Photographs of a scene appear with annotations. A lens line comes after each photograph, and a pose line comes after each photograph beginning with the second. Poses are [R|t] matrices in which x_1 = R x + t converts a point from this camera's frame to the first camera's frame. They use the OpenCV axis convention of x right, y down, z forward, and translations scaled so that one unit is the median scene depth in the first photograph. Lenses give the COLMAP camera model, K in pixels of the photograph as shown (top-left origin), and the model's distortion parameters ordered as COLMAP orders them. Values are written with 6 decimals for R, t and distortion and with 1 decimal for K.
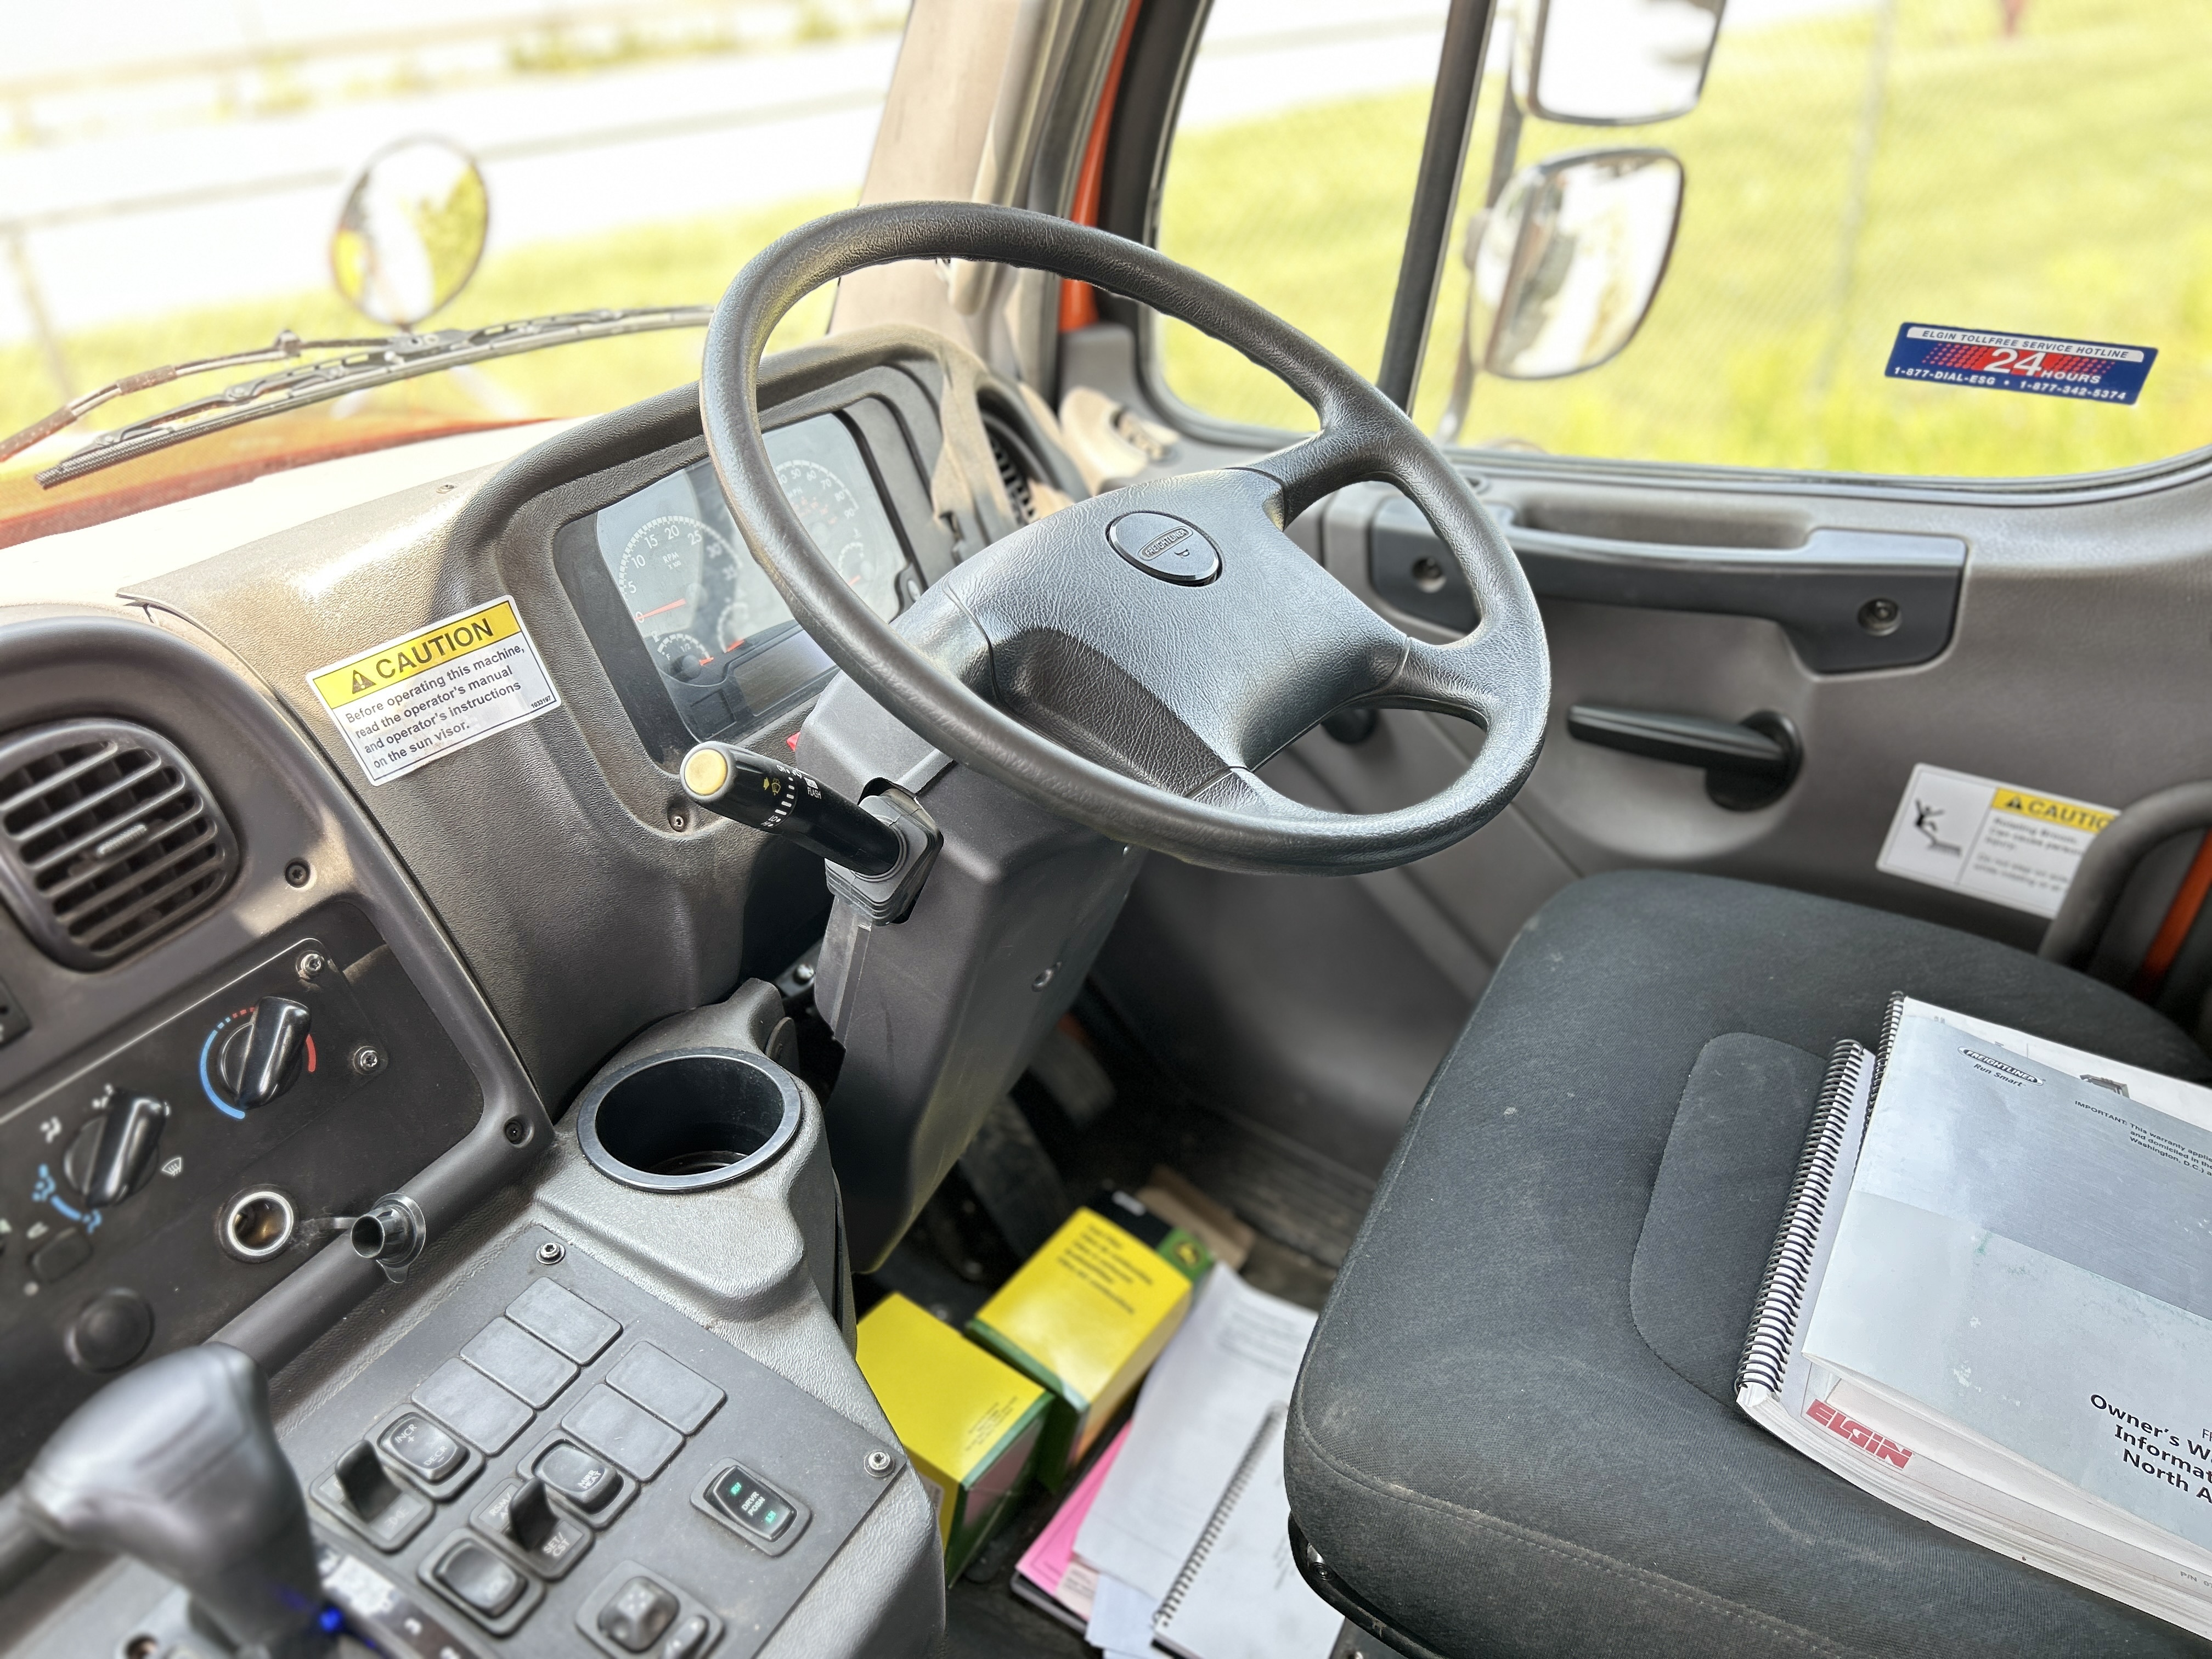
lens RADIAL K [[1673.7, 0, 1107.4], [0, 1673.7, 840.0], [0, 0, 1]] dist [0.019079, -0.006470]
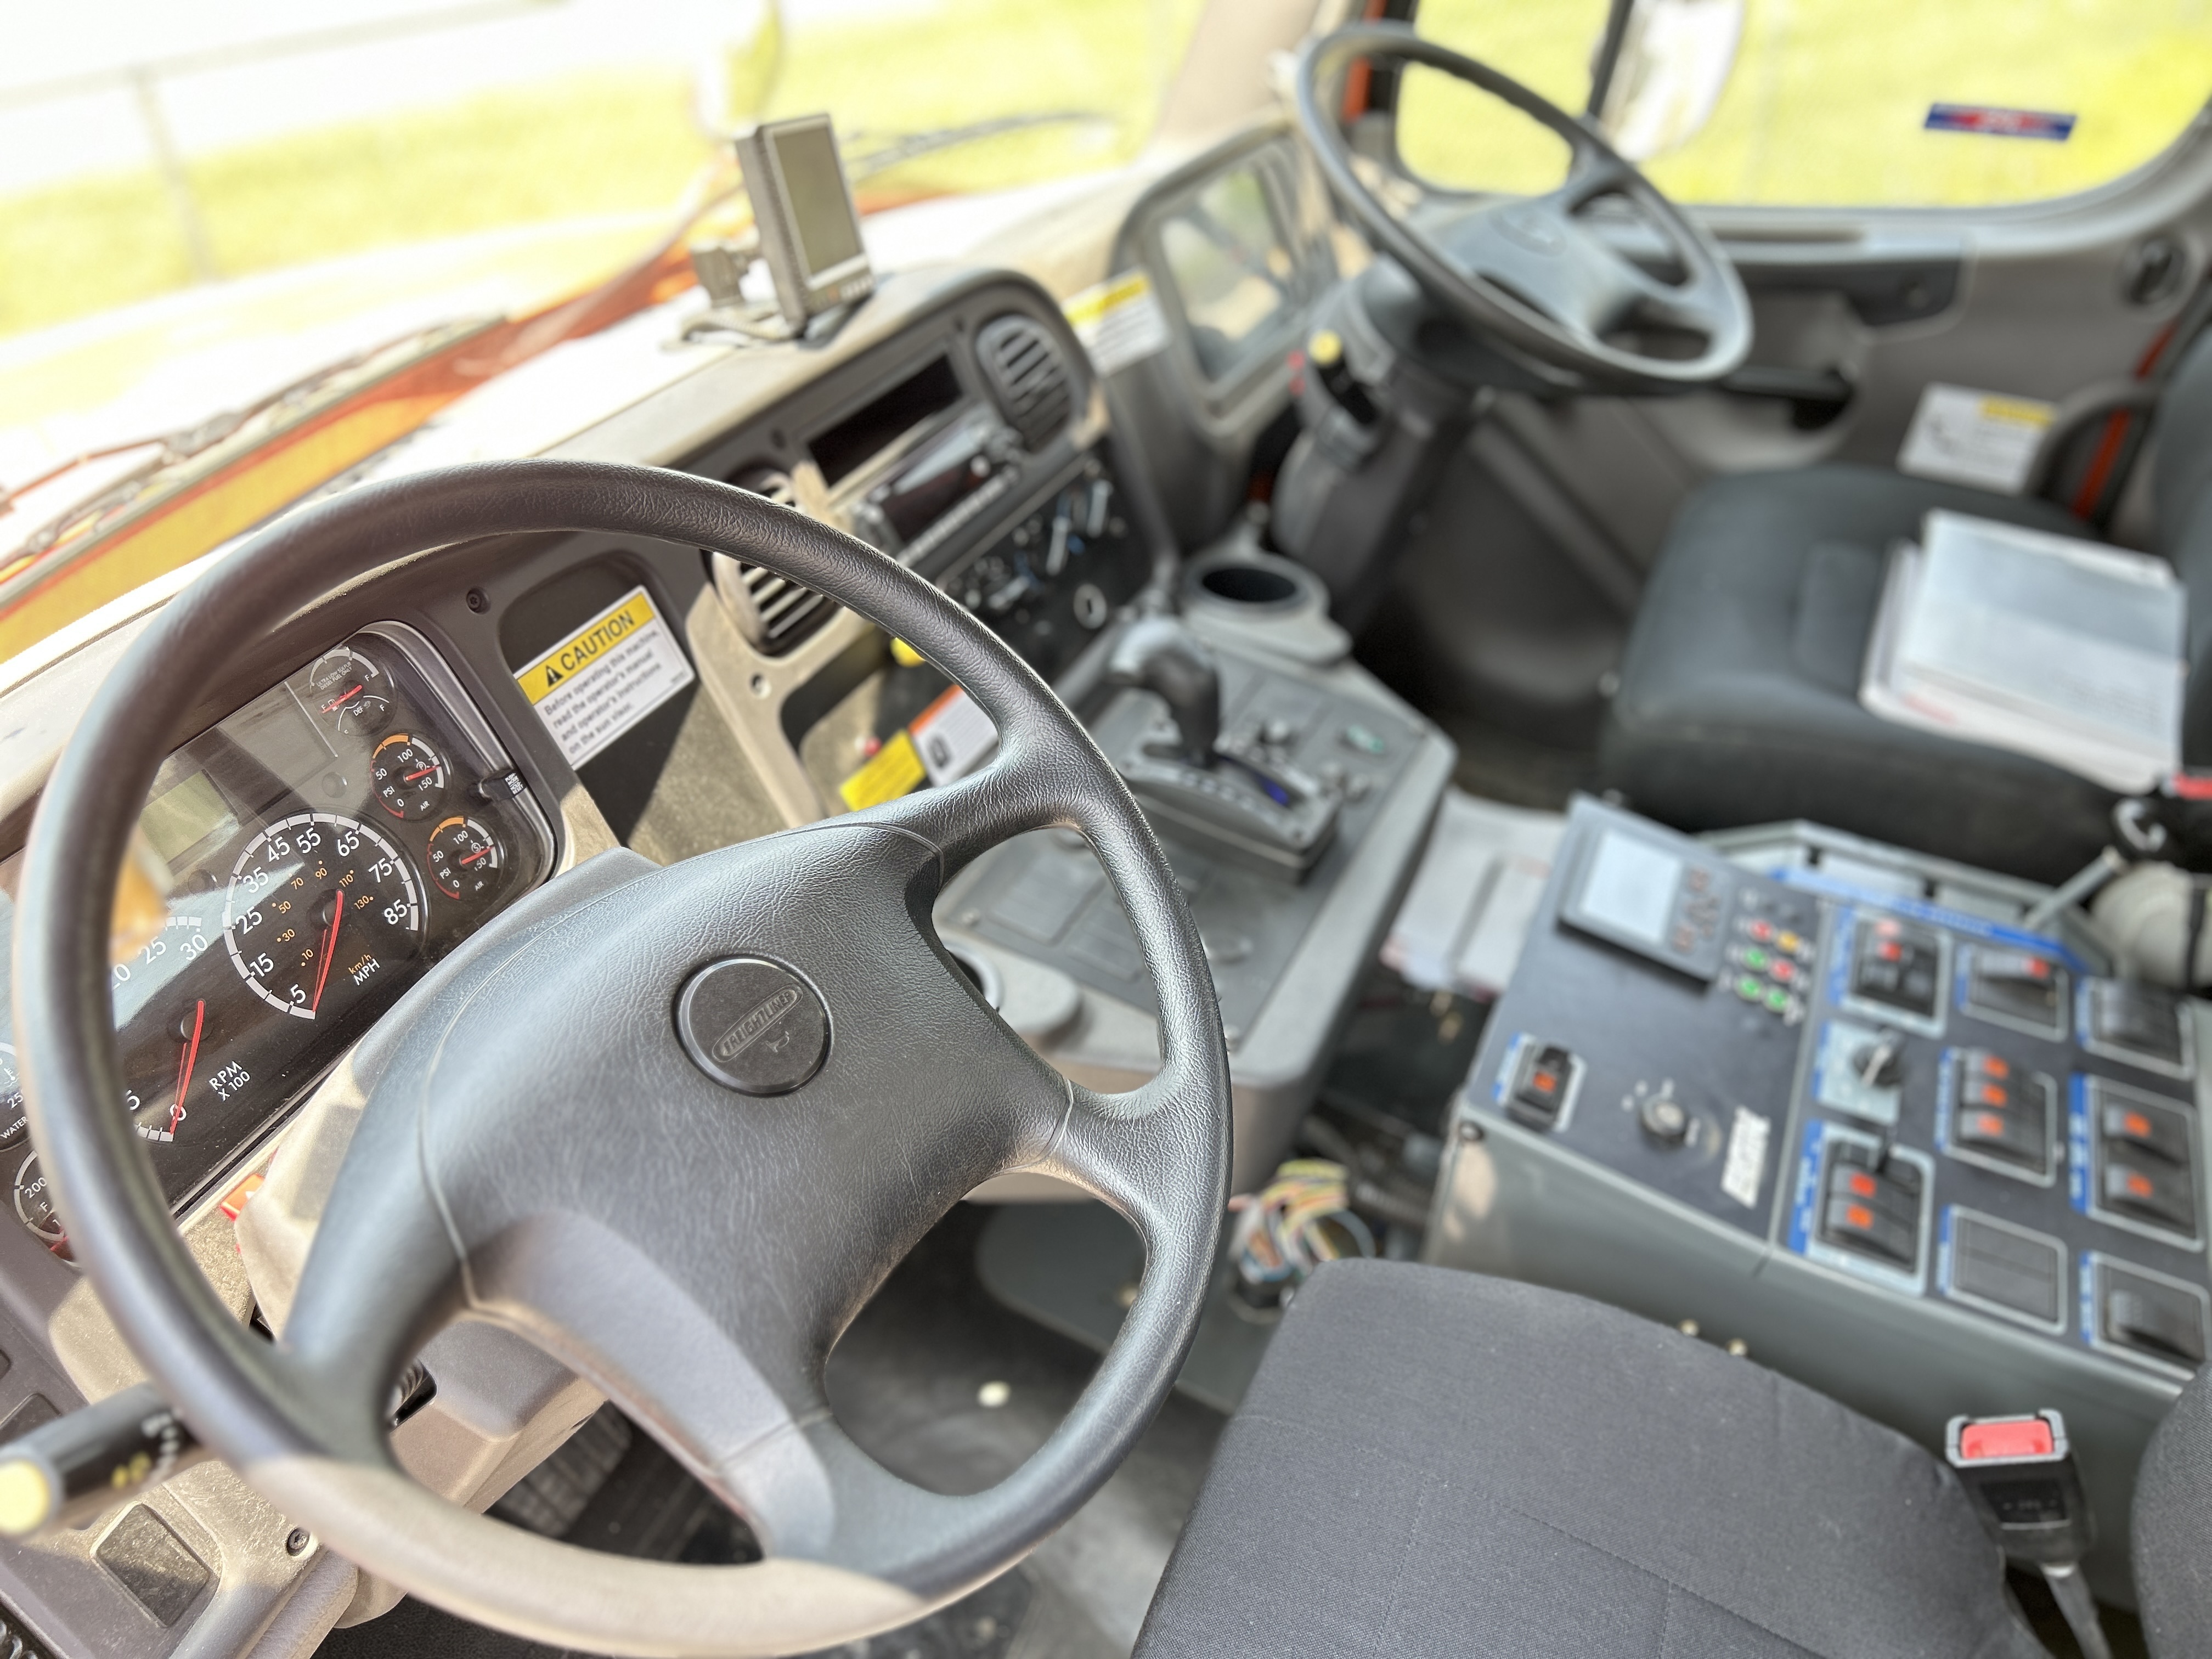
lens RADIAL K [[1673.7, 0, 1107.4], [0, 1673.7, 840.0], [0, 0, 1]] dist [0.019079, -0.006470]
pose [[0.997840, -0.039346, 0.052597, -0.509842], [0.035085, 0.996208, 0.079619, 0.293136], [-0.055530, -0.077602, 0.995437, -0.731069]]
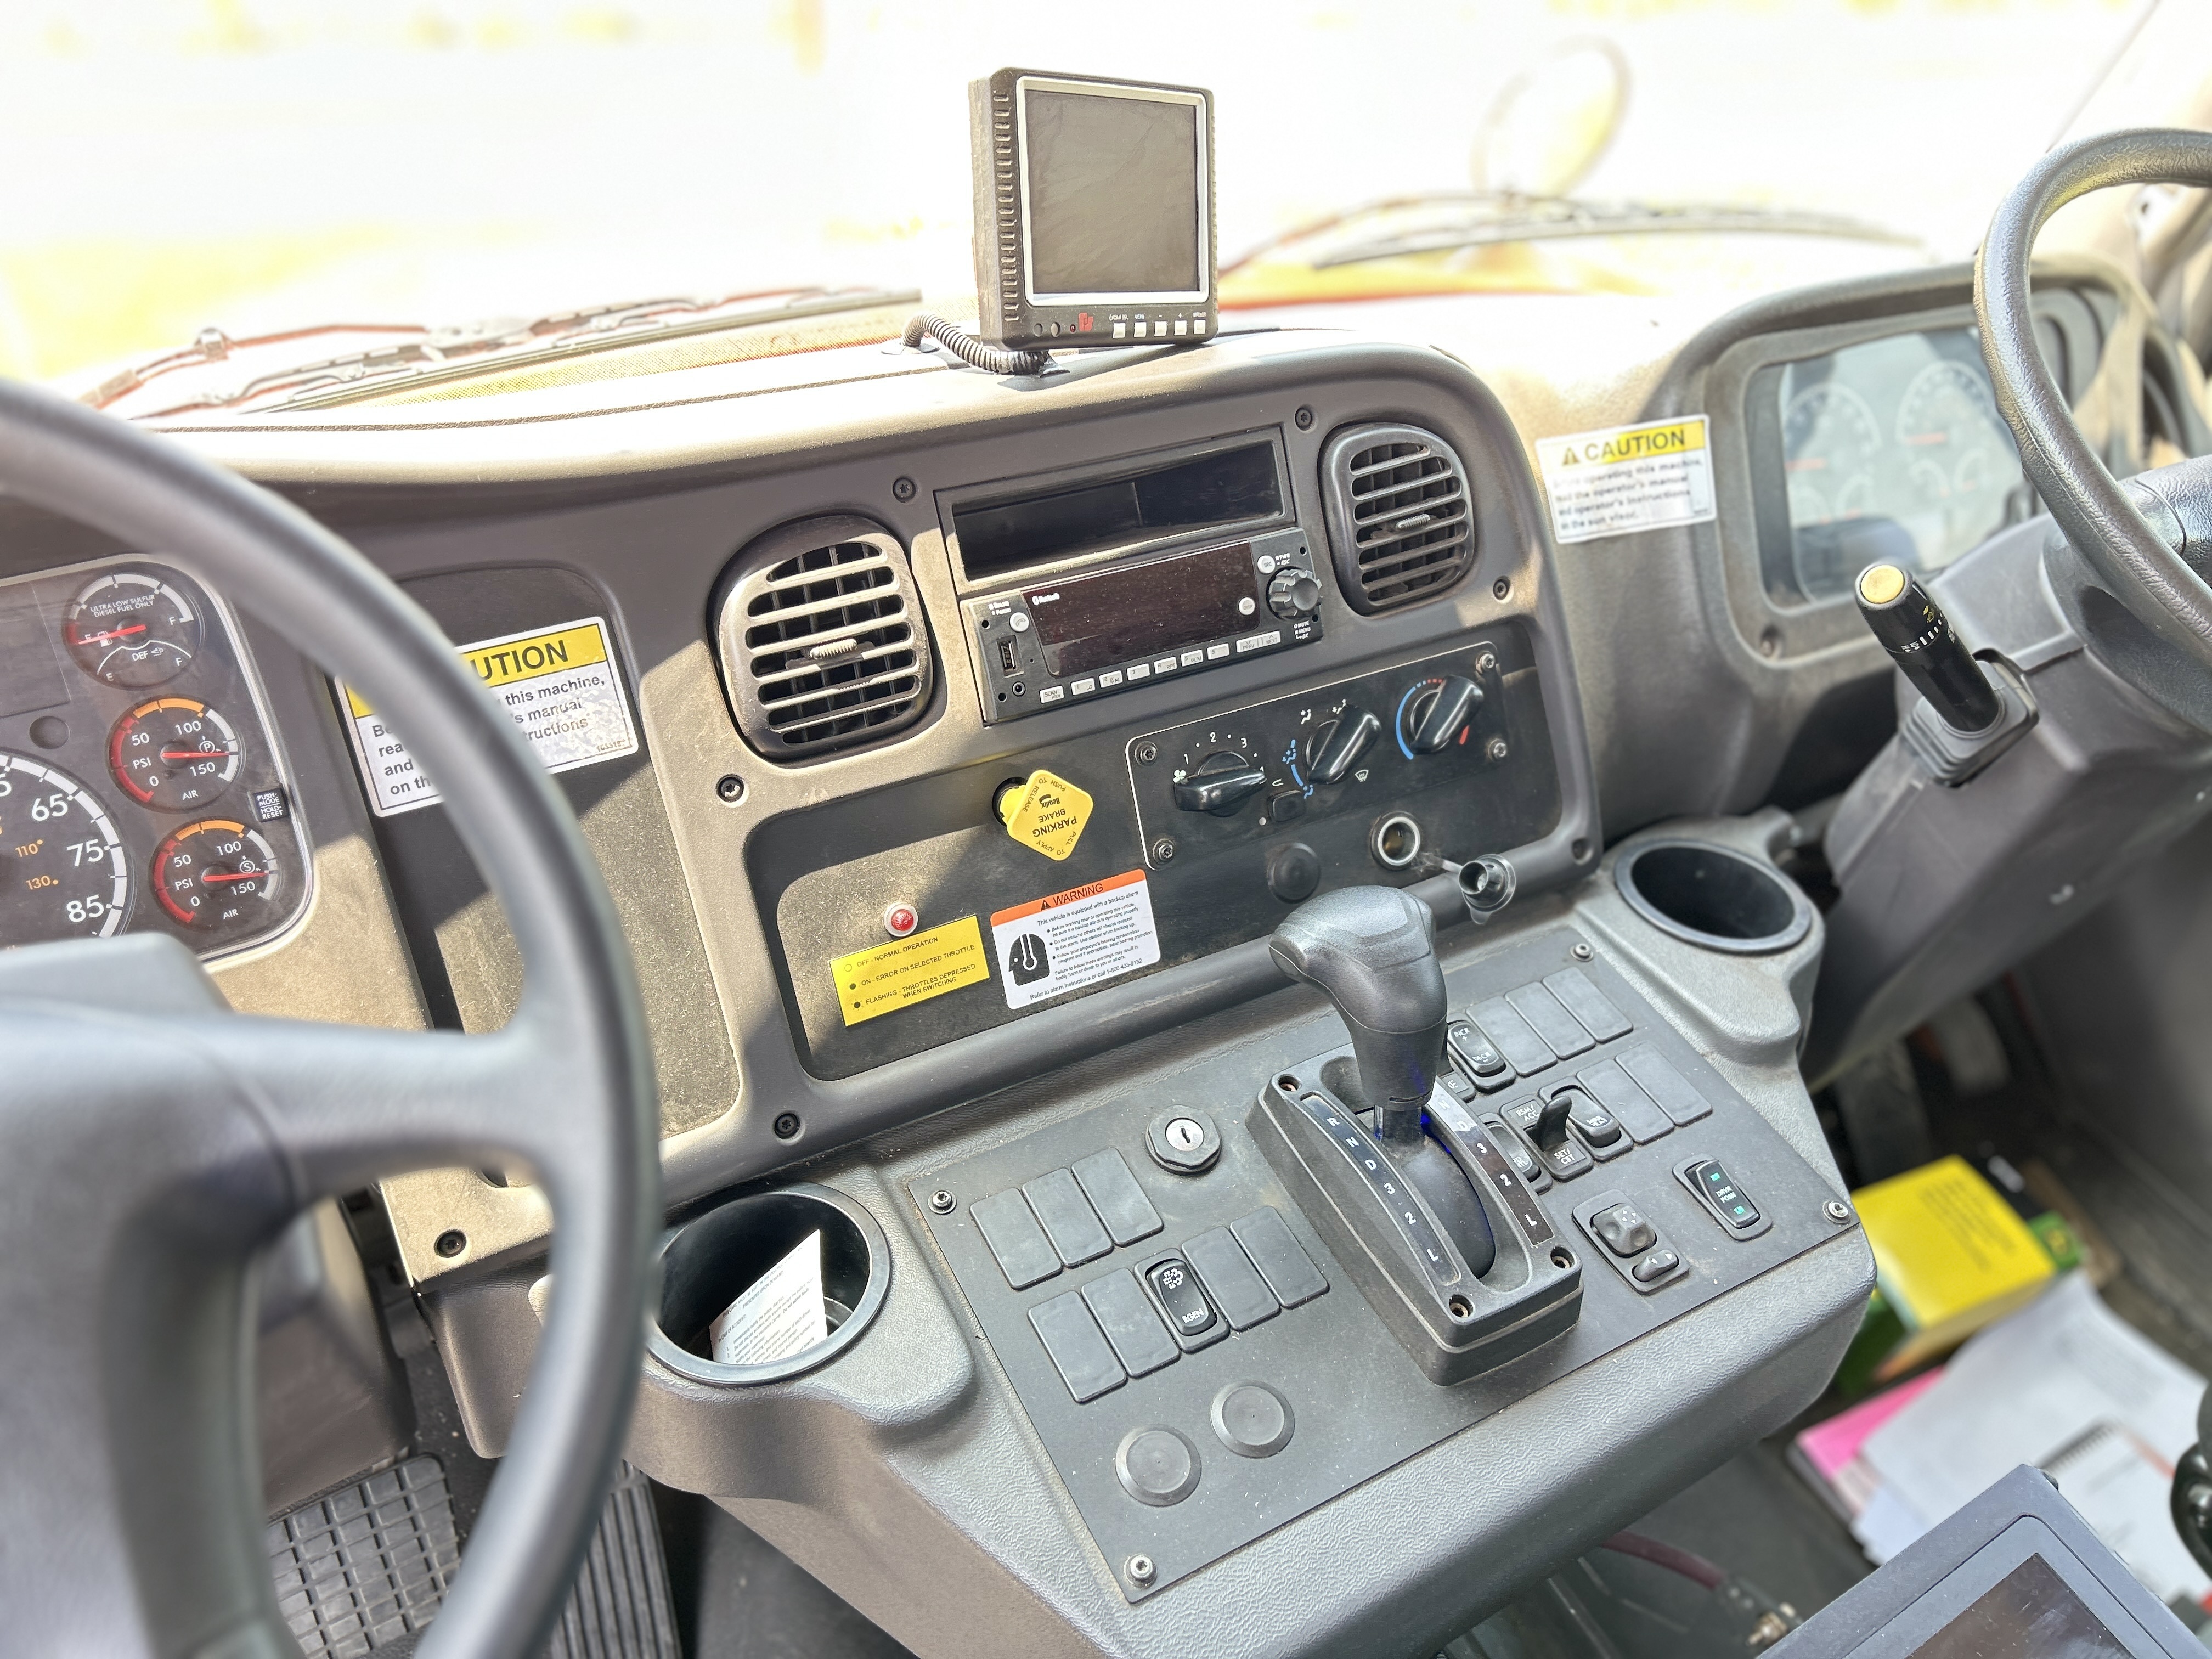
lens RADIAL K [[1683.5, 0, 1107.6], [0, 1683.5, 820.6], [0, 0, 1]] dist [0.054171, -0.083250]
pose [[0.858797, 0.302449, -0.413512, -0.144499], [-0.296541, 0.951648, 0.080181, 0.151865], [0.417768, 0.053764, 0.906961, -0.224943]]
